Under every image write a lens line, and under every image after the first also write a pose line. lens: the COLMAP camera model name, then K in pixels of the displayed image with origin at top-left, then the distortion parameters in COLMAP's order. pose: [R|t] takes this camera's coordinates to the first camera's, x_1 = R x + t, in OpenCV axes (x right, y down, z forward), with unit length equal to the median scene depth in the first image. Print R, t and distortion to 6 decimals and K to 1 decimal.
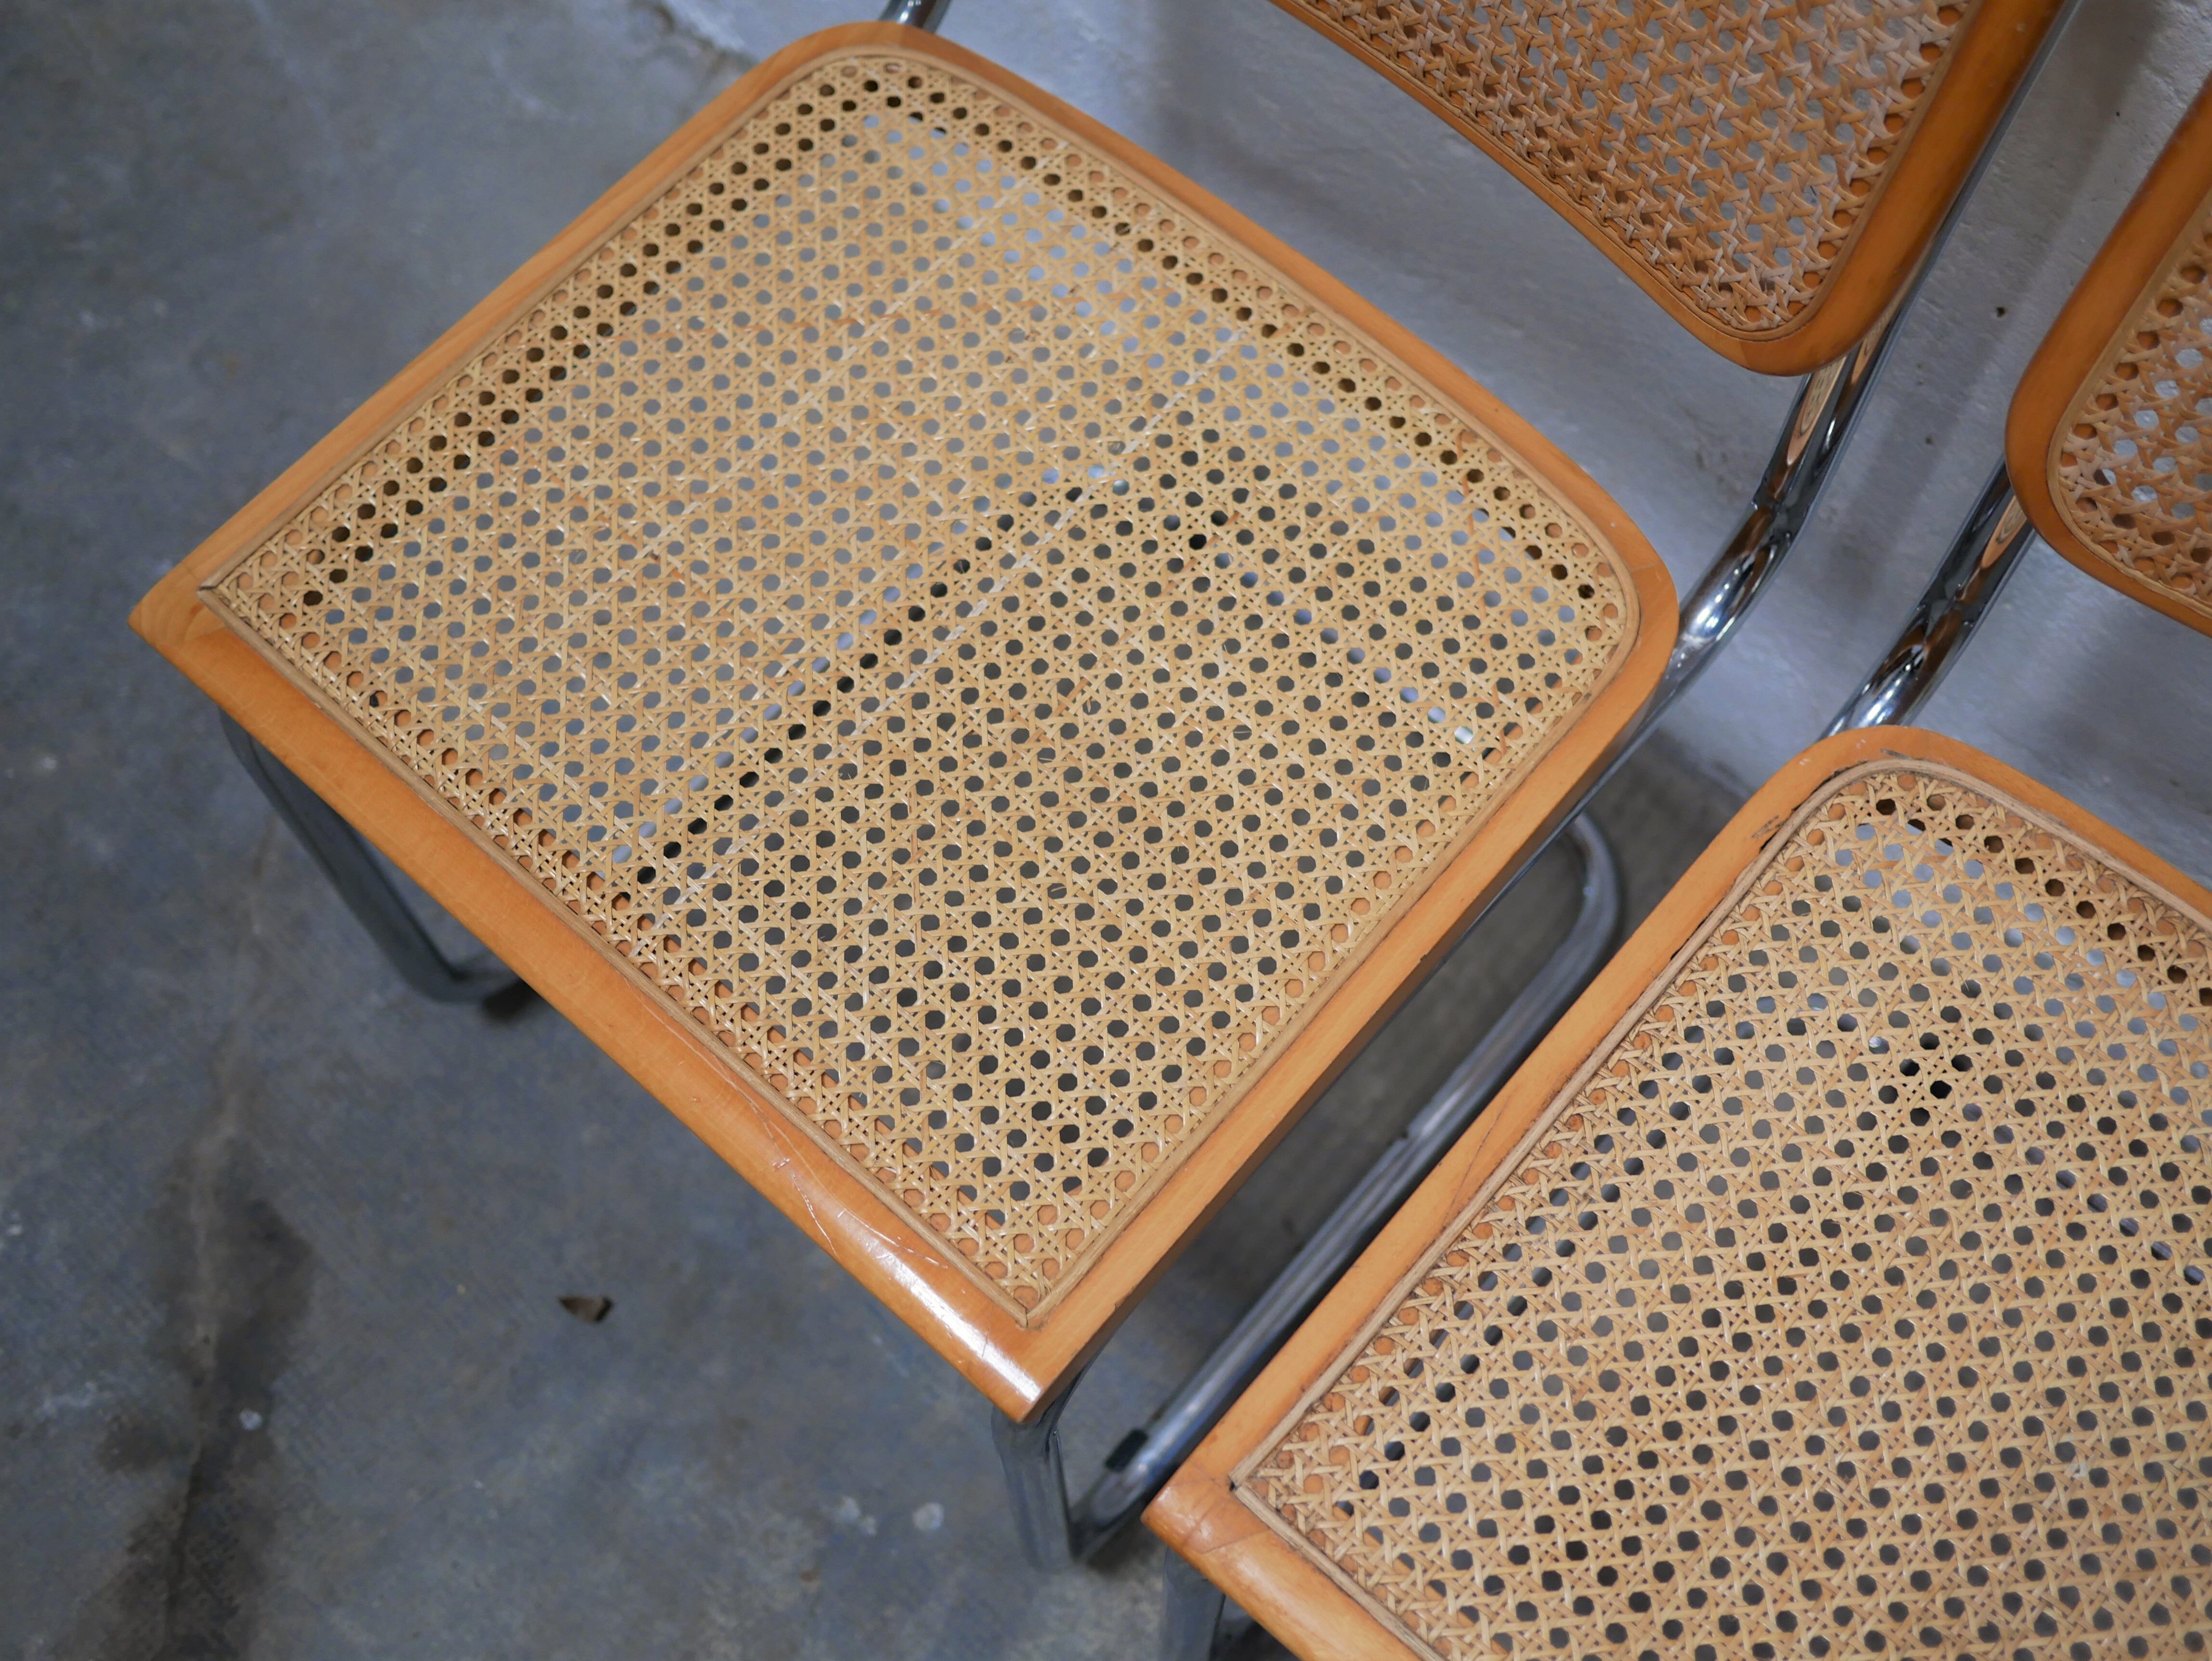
lens RADIAL K [[2566.3, 0, 1106.0], [0, 2566.3, 830.5], [0, 0, 1]] dist [-0.040751, 0.050181]
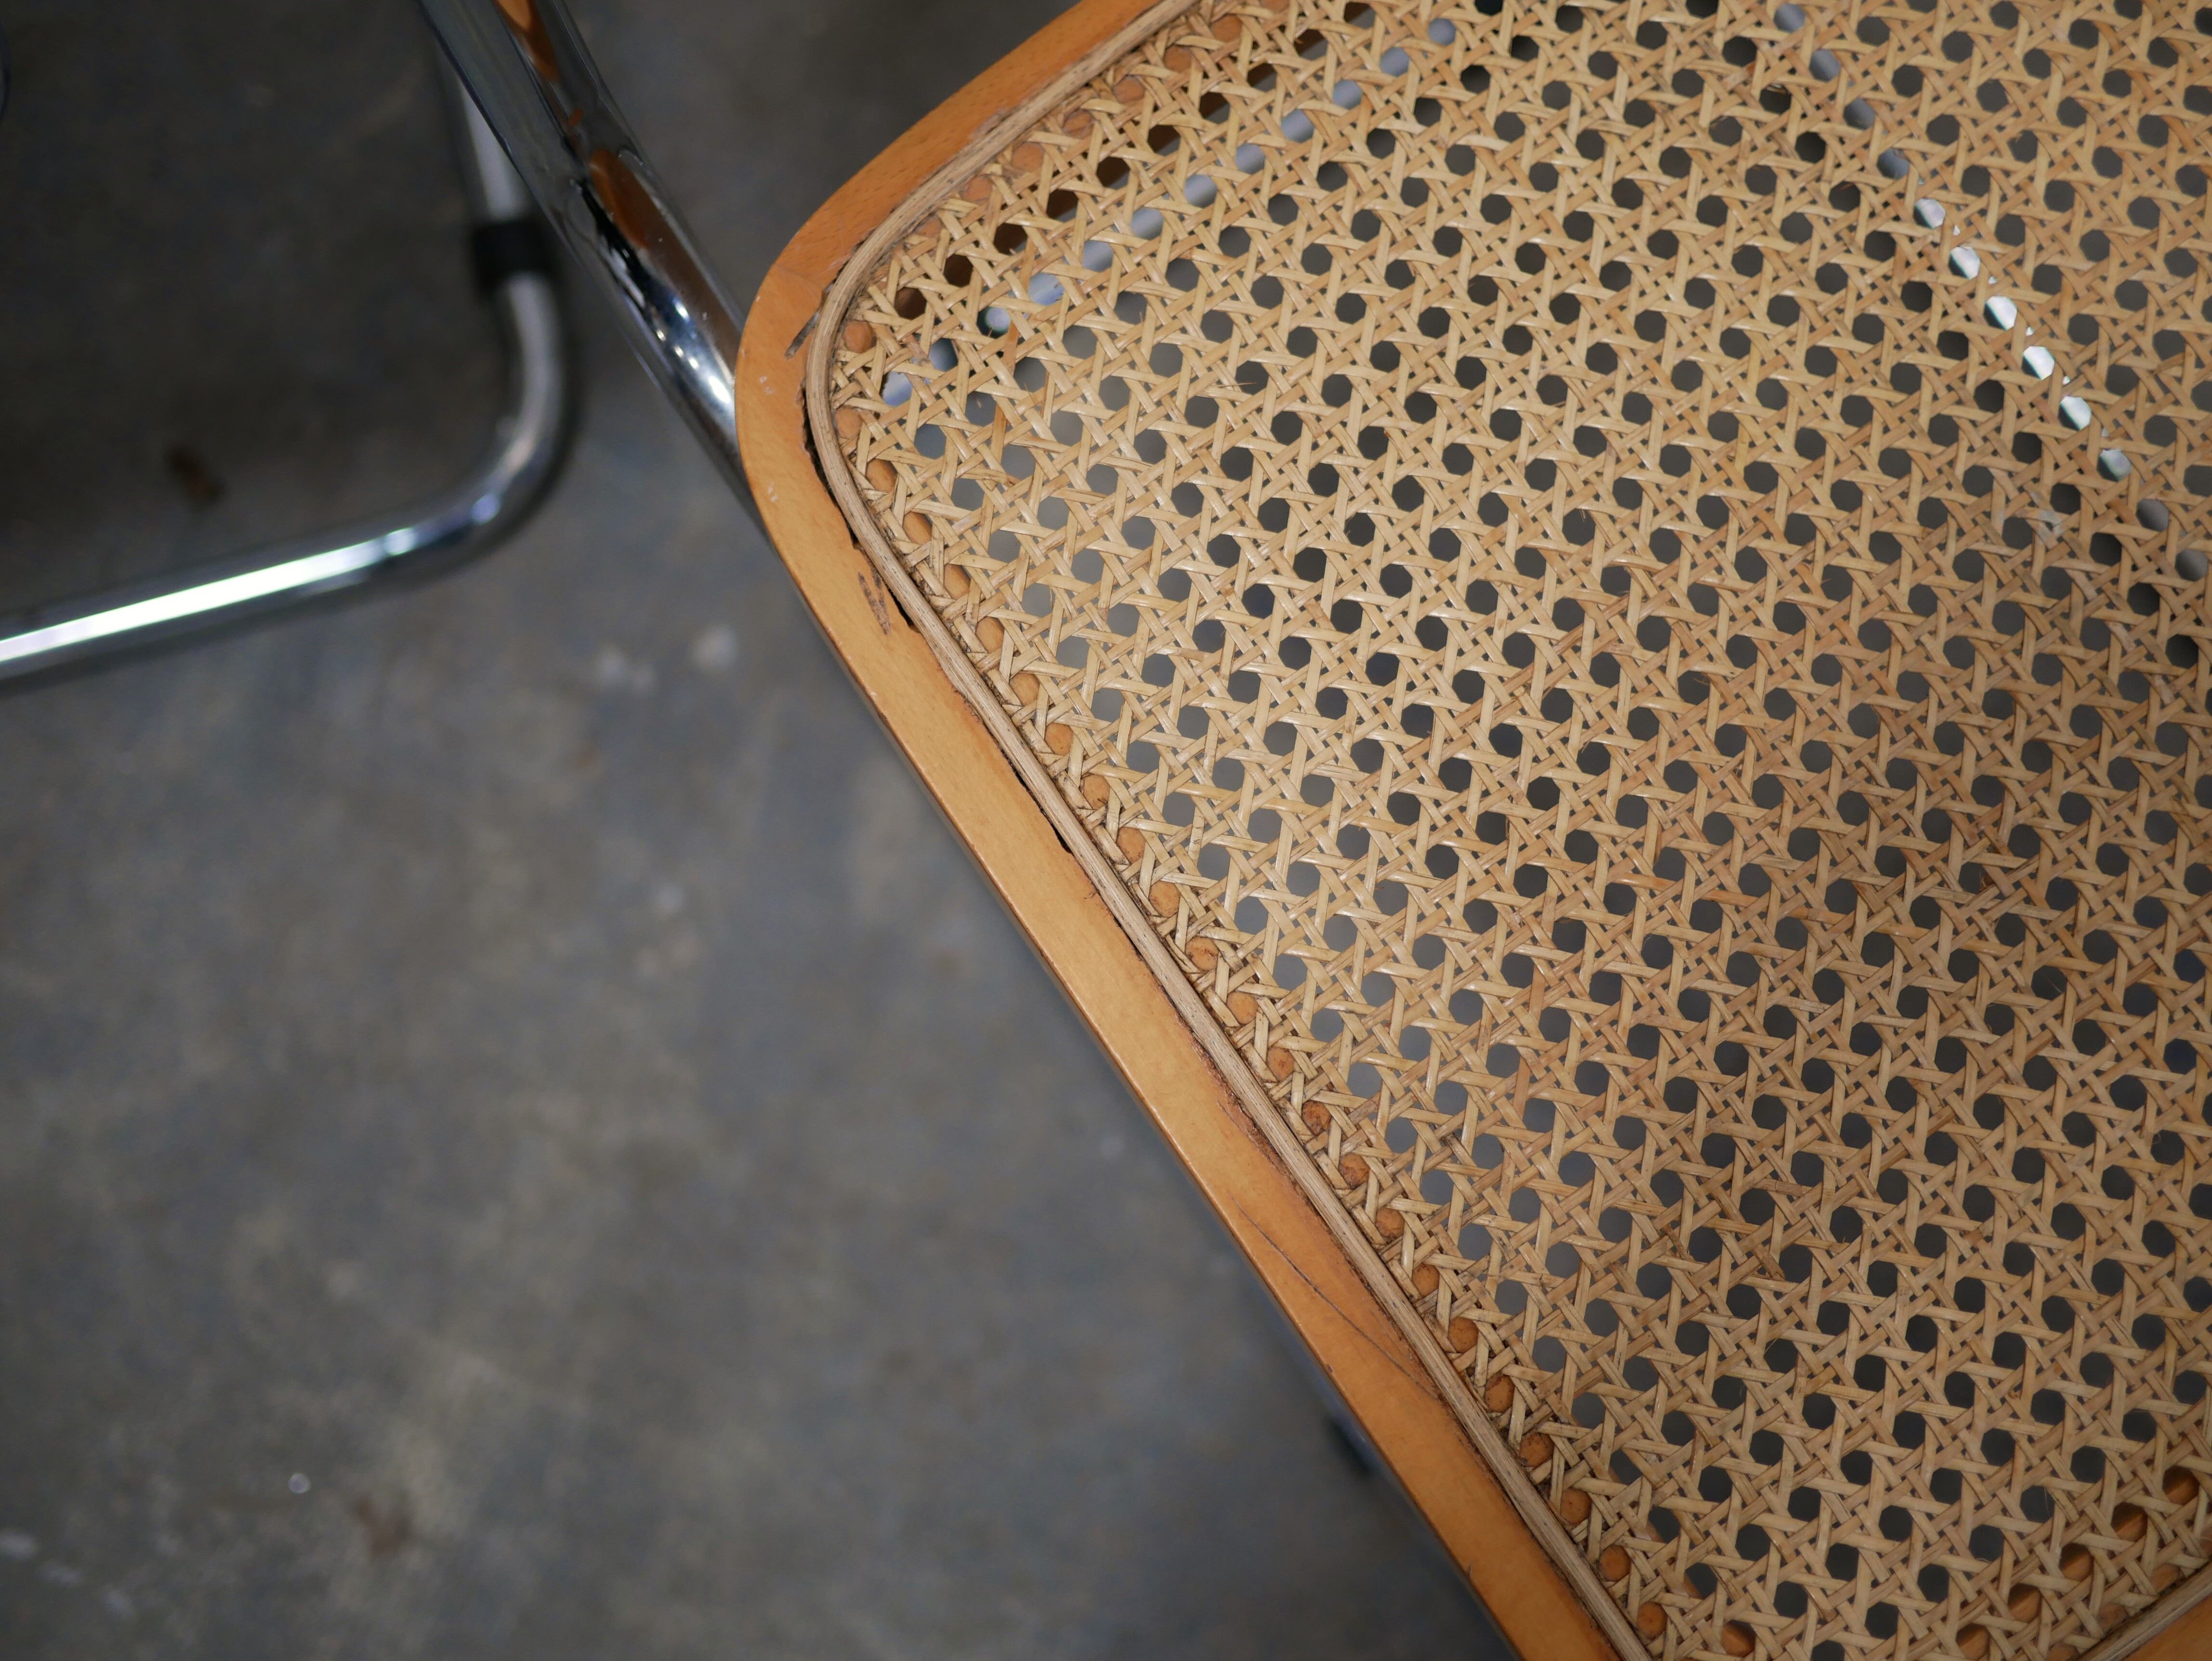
lens RADIAL K [[2498.6, 0, 1109.1], [0, 2498.6, 820.9], [0, 0, 1]] dist [-0.034115, 0.033583]
pose [[0.252448, -0.958882, 0.129672, 0.159602], [0.875450, 0.283424, 0.391481, -0.163809], [-0.412136, 0.014692, 0.911004, 0.497404]]
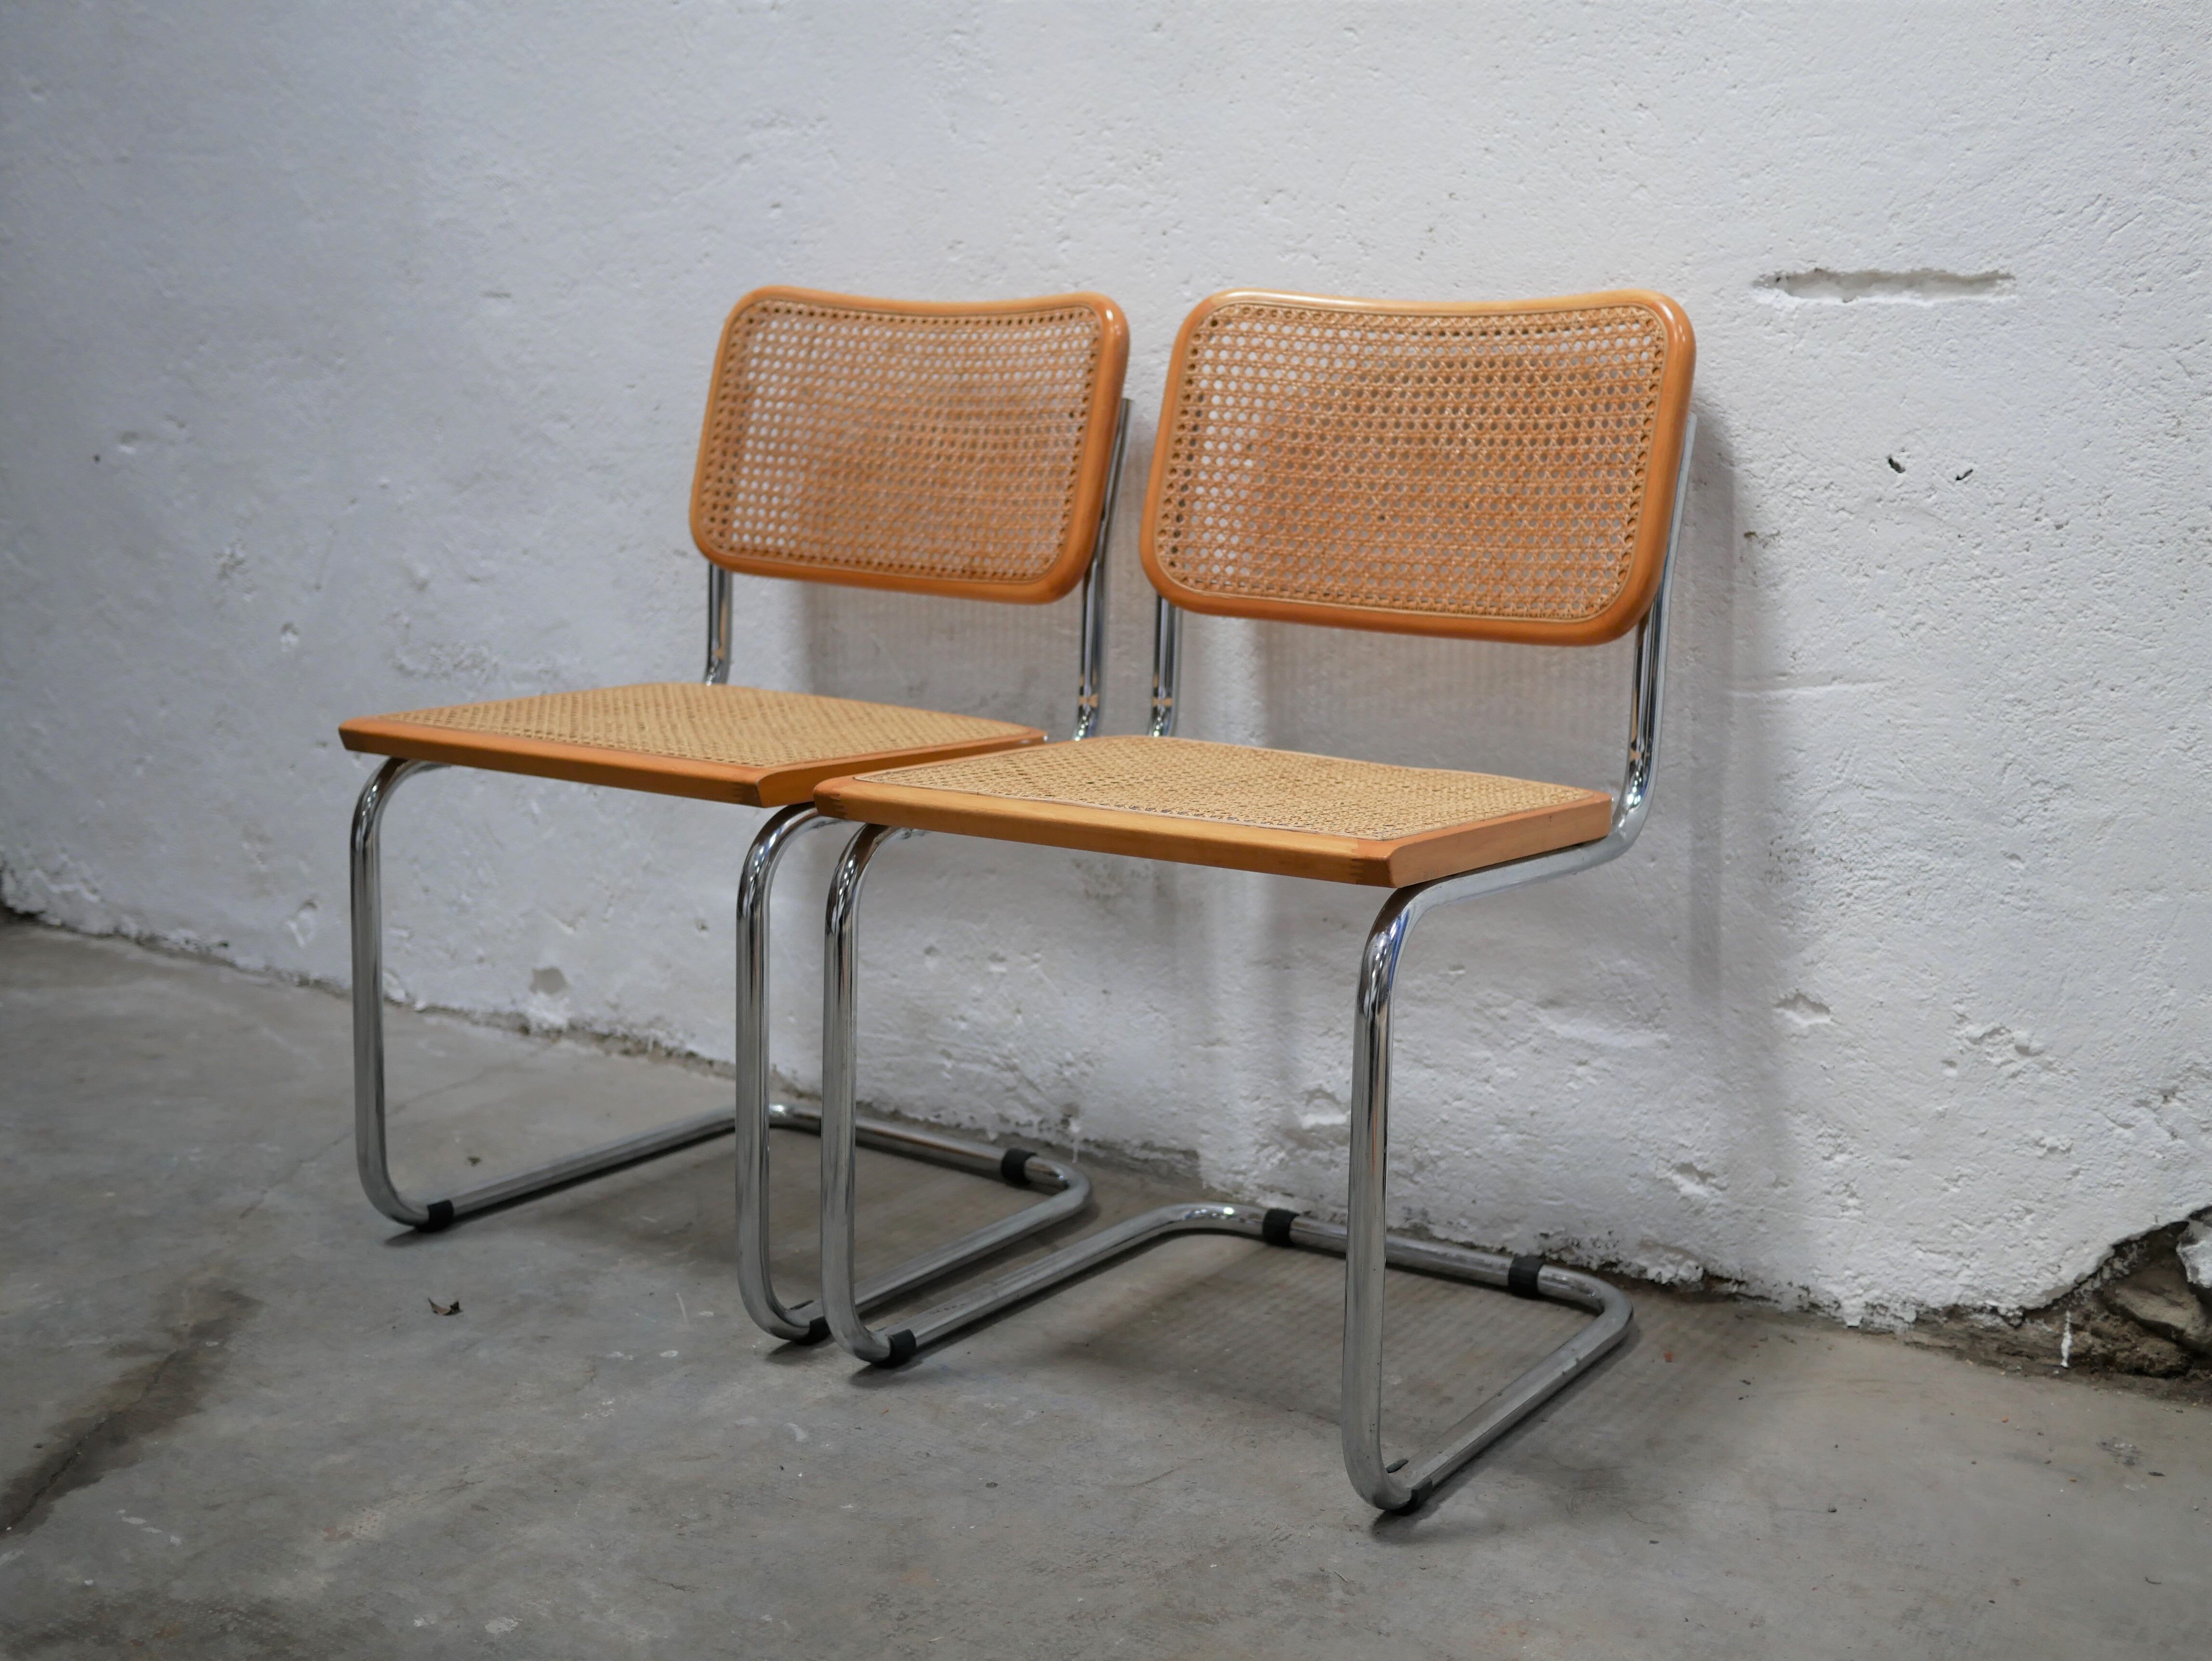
lens RADIAL K [[2498.6, 0, 1109.1], [0, 2498.6, 820.9], [0, 0, 1]] dist [-0.034115, 0.033583]
pose [[0.989875, 0.010682, 0.141540, -0.033307], [0.111533, 0.558243, -0.822146, 1.949122], [-0.087796, 0.829608, 0.551400, -0.161527]]
